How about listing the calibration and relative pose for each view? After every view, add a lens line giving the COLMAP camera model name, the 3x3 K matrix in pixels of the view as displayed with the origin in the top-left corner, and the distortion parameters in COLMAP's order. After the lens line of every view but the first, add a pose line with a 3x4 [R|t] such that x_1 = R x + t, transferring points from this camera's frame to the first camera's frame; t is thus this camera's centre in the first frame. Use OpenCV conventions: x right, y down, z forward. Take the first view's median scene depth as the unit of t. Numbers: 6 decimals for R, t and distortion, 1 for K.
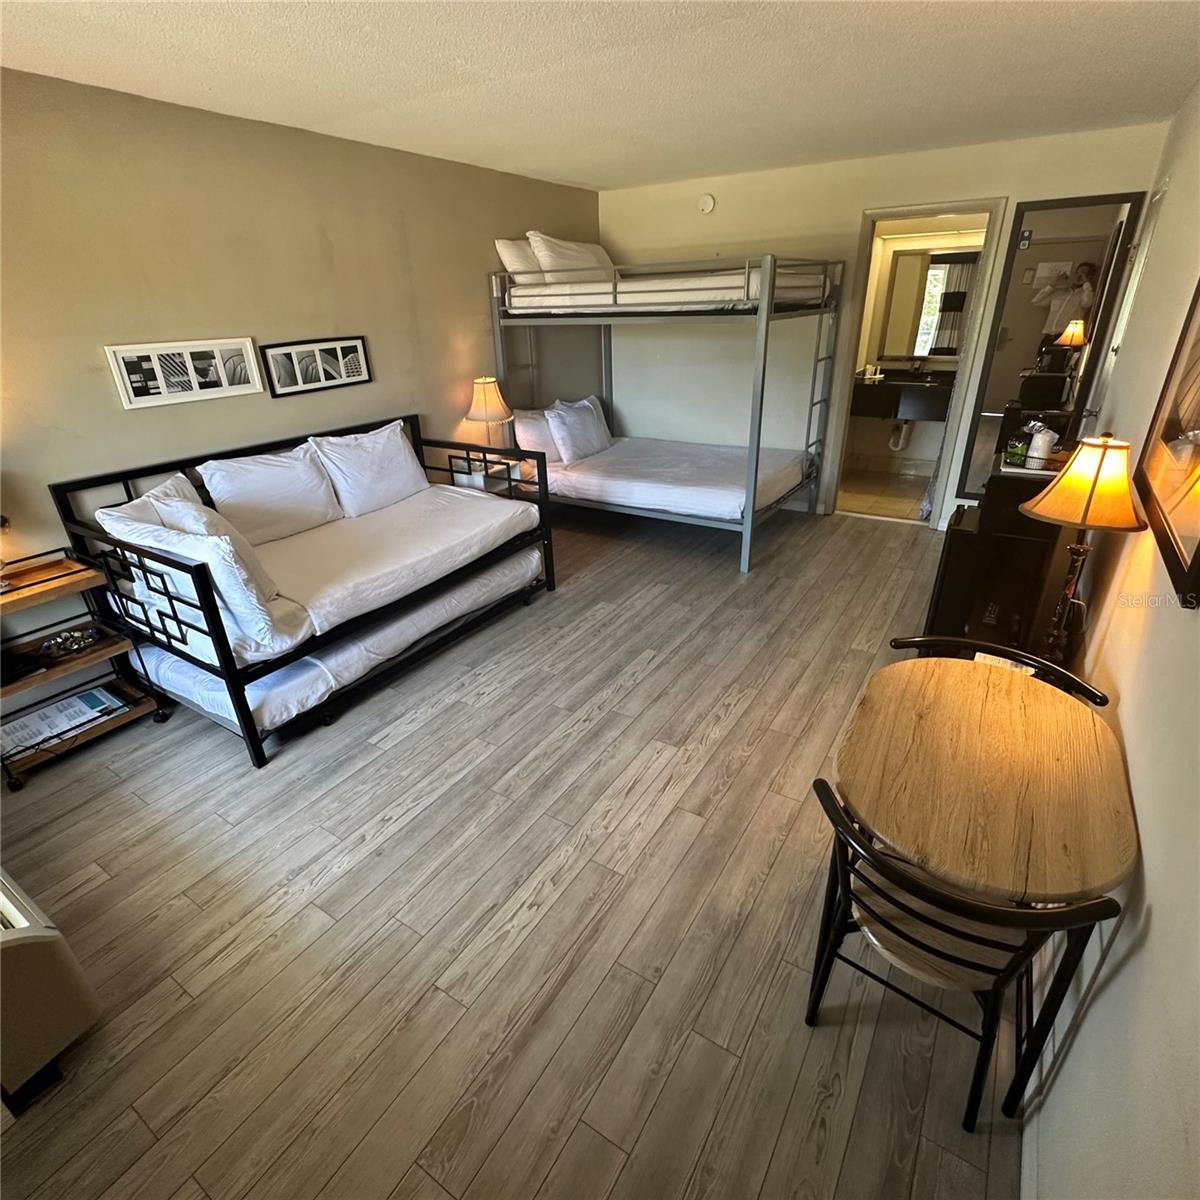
lens RADIAL K [[640.5, 0, 601.5], [0, 640.5, 598.1], [0, 0, 1]] dist [-0.000171, 0.000965]
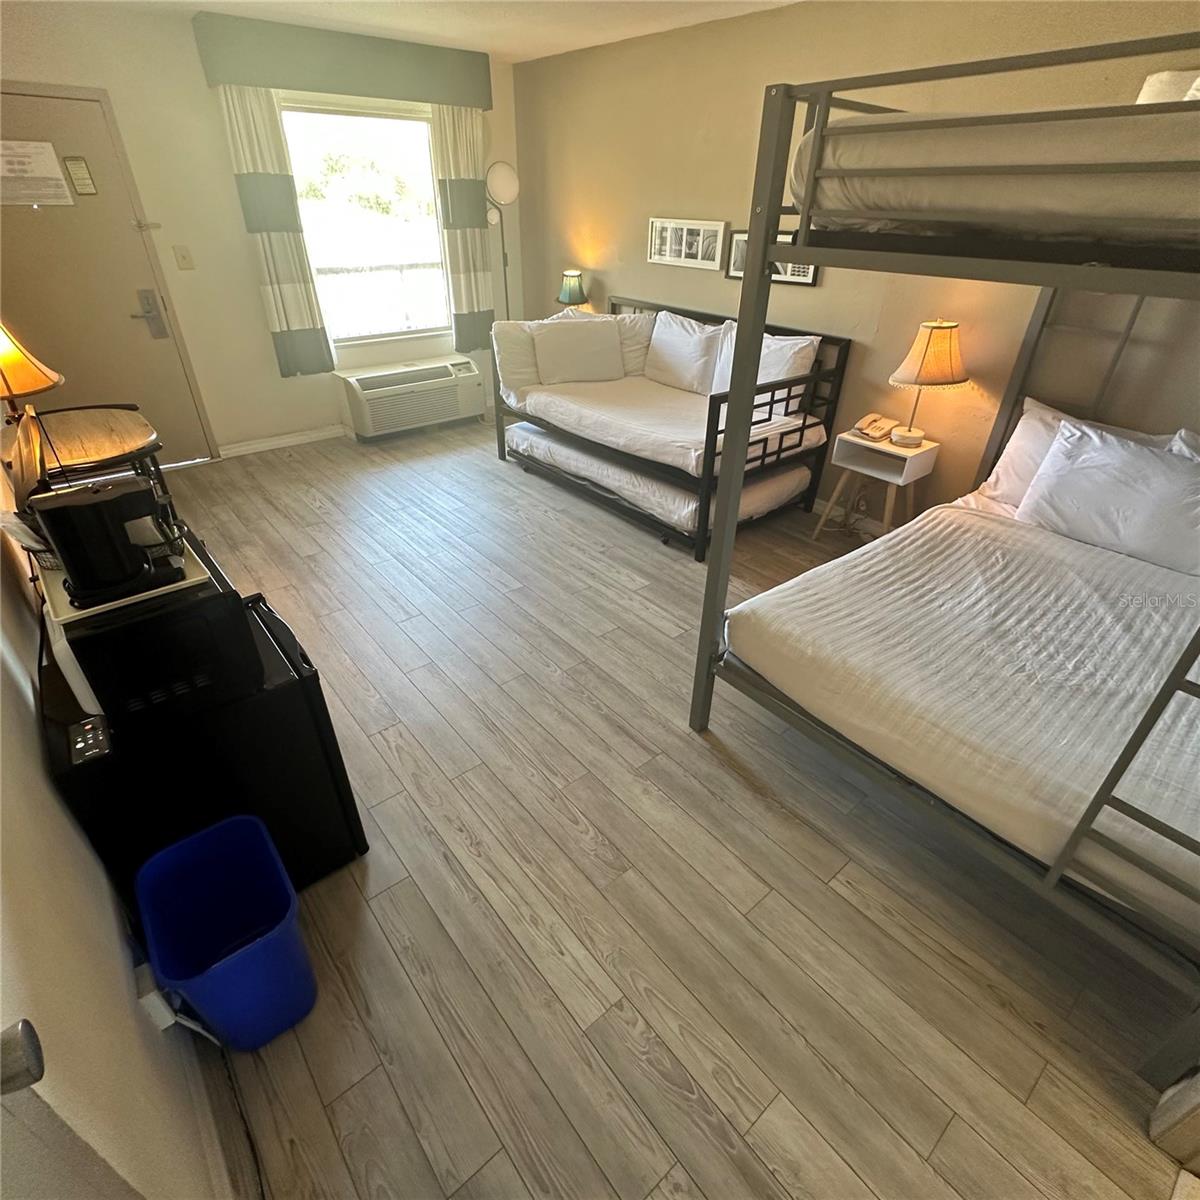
lens RADIAL K [[640.5, 0, 601.4], [0, 640.5, 602.2], [0, 0, 1]] dist [-0.000171, 0.000965]
pose [[-0.305617, 0.525929, -0.793723, 0.870312], [-0.412711, 0.678058, 0.608200, -0.574040], [0.858061, 0.513454, 0.009830, 1.189319]]
